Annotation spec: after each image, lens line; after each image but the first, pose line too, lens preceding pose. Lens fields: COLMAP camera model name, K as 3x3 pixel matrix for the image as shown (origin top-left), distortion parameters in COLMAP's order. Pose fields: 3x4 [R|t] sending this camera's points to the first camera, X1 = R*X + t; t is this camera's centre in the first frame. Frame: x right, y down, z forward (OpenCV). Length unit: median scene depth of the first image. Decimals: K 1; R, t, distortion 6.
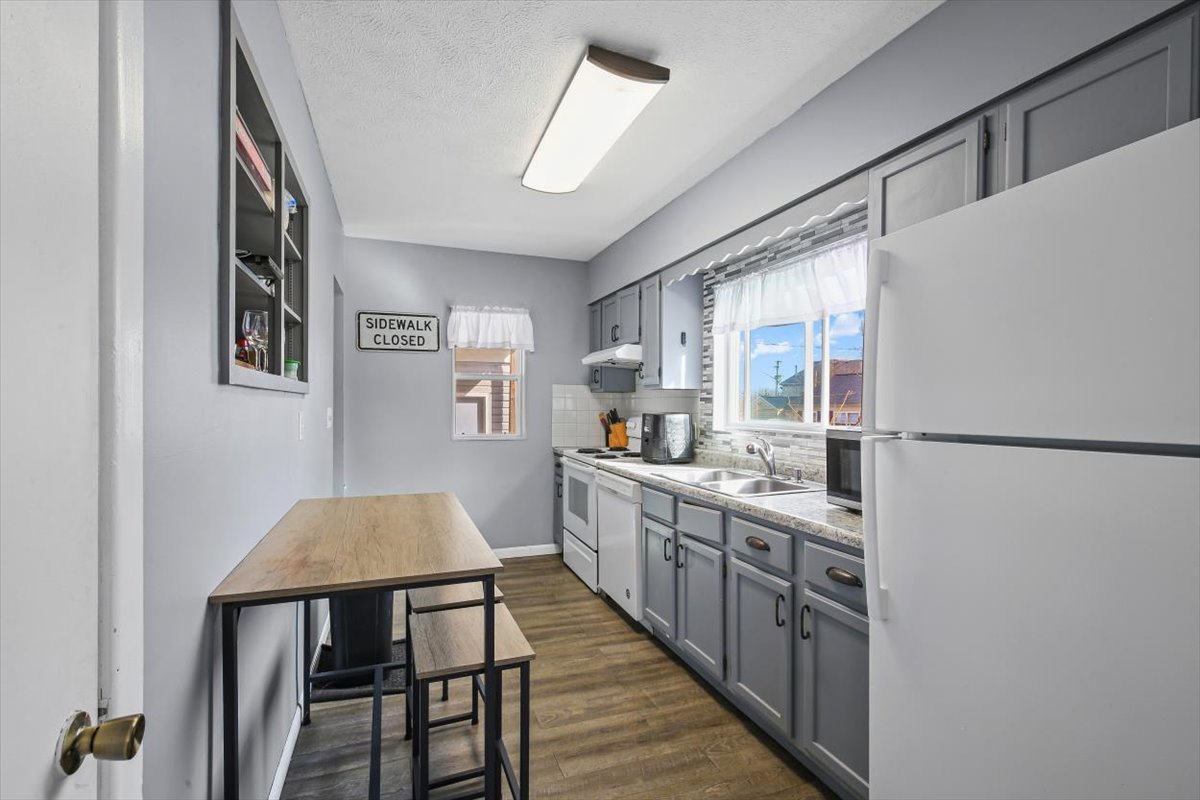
lens RADIAL K [[554.6, 0, 601.2], [0, 554.6, 406.6], [0, 0, 1]] dist [-0.016794, 0.000208]
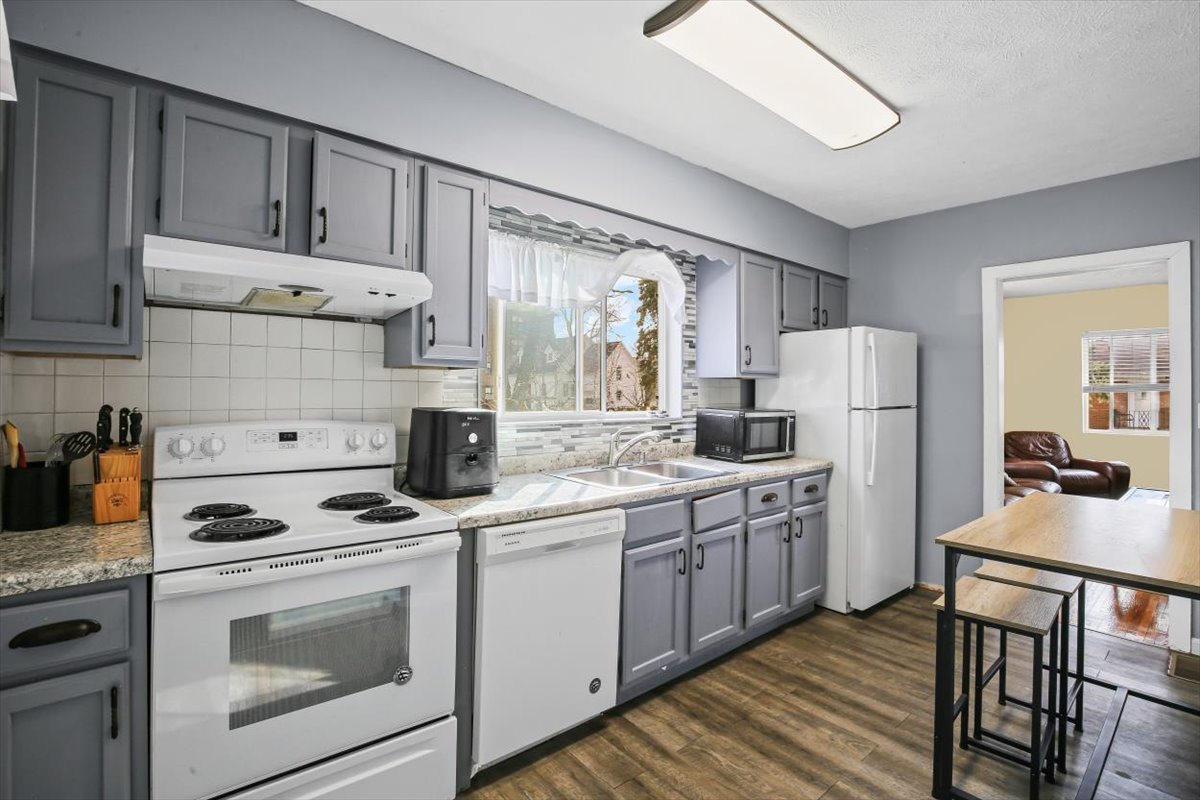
lens RADIAL K [[554.6, 0, 607.2], [0, 554.6, 380.4], [0, 0, 1]] dist [-0.016794, 0.000208]
pose [[-0.343504, 0.005247, 0.939136, -0.679270], [-0.008745, 0.999923, -0.008785, -0.022125], [-0.939110, -0.011230, -0.343432, 1.439160]]
